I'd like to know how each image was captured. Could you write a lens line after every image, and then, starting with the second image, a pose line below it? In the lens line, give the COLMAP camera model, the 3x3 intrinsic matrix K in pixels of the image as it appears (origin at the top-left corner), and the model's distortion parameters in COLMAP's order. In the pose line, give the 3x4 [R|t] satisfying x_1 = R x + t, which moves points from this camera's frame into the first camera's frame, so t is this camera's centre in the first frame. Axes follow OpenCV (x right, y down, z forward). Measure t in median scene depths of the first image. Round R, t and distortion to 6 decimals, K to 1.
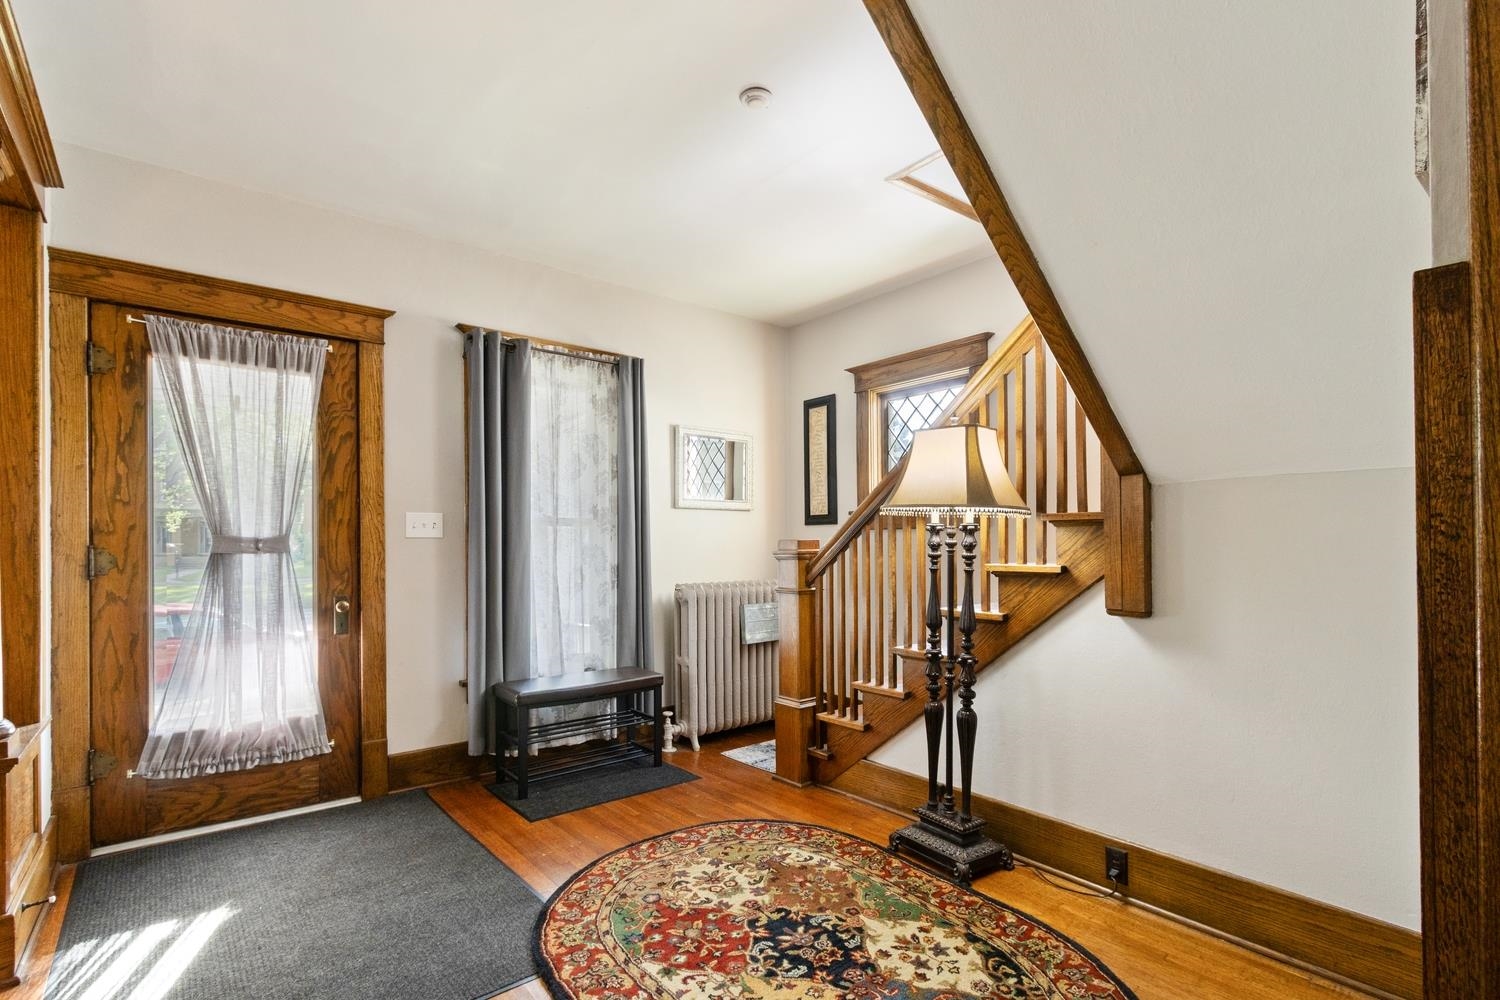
lens RADIAL K [[705.0, 0, 742.3], [0, 705.0, 549.6], [0, 0, 1]] dist [-0.000757, -0.000186]
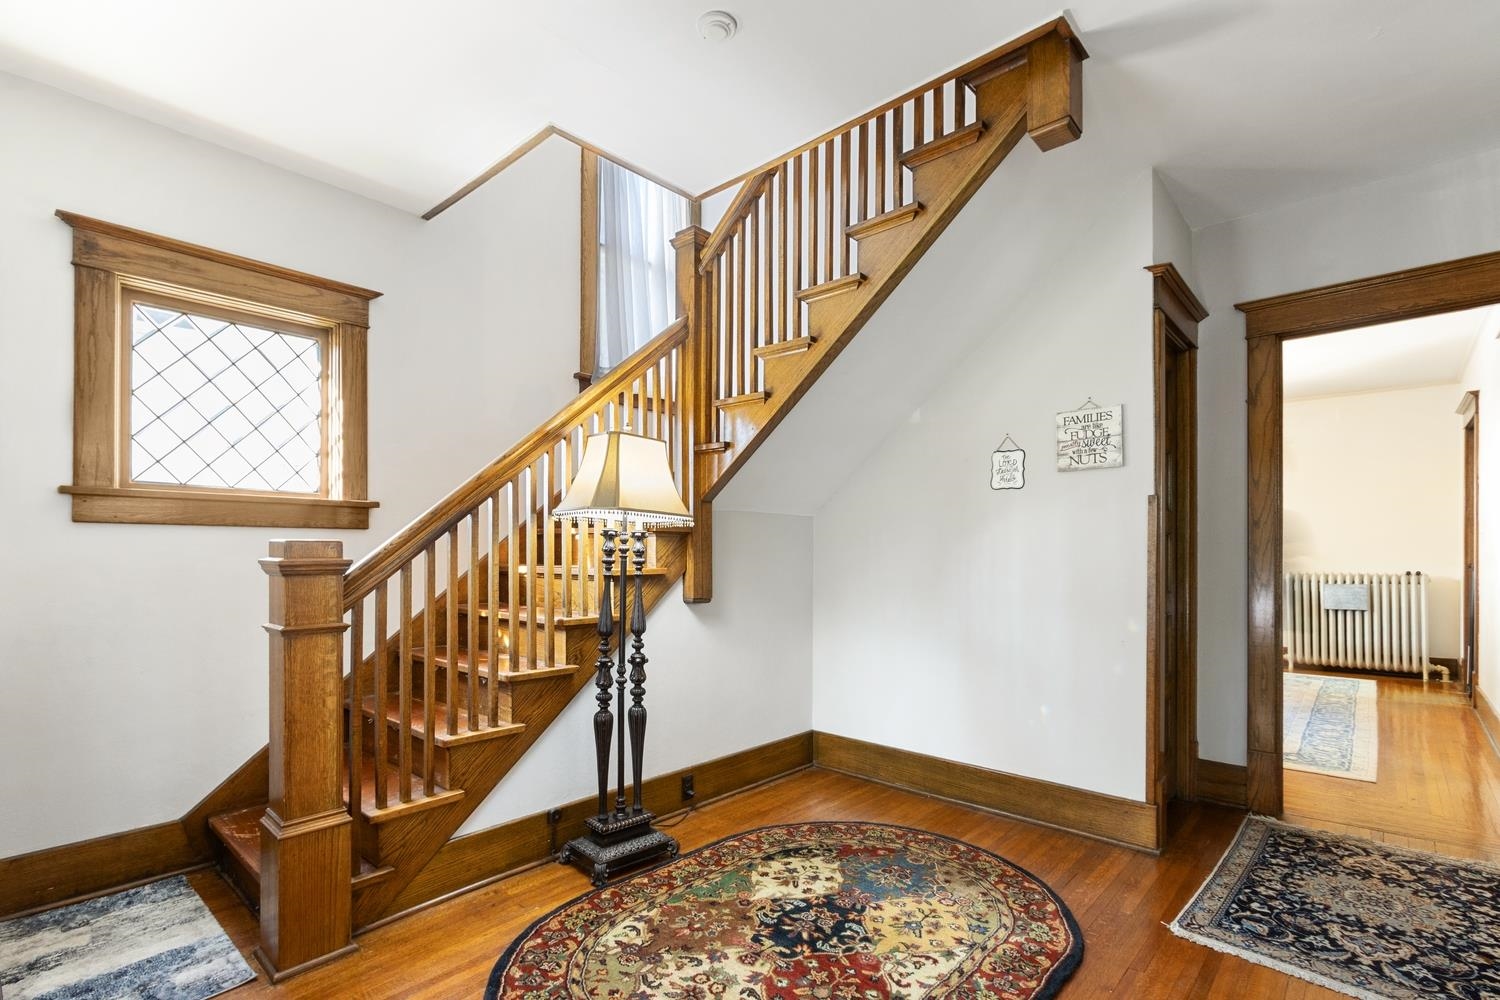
lens RADIAL K [[705.0, 0, 742.3], [0, 705.0, 549.6], [0, 0, 1]] dist [-0.000757, -0.000186]
pose [[-0.164421, 0.007722, 0.986360, -0.814764], [0.003176, 0.999968, -0.007299, -0.000169], [-0.986385, 0.001933, -0.164440, 1.096035]]
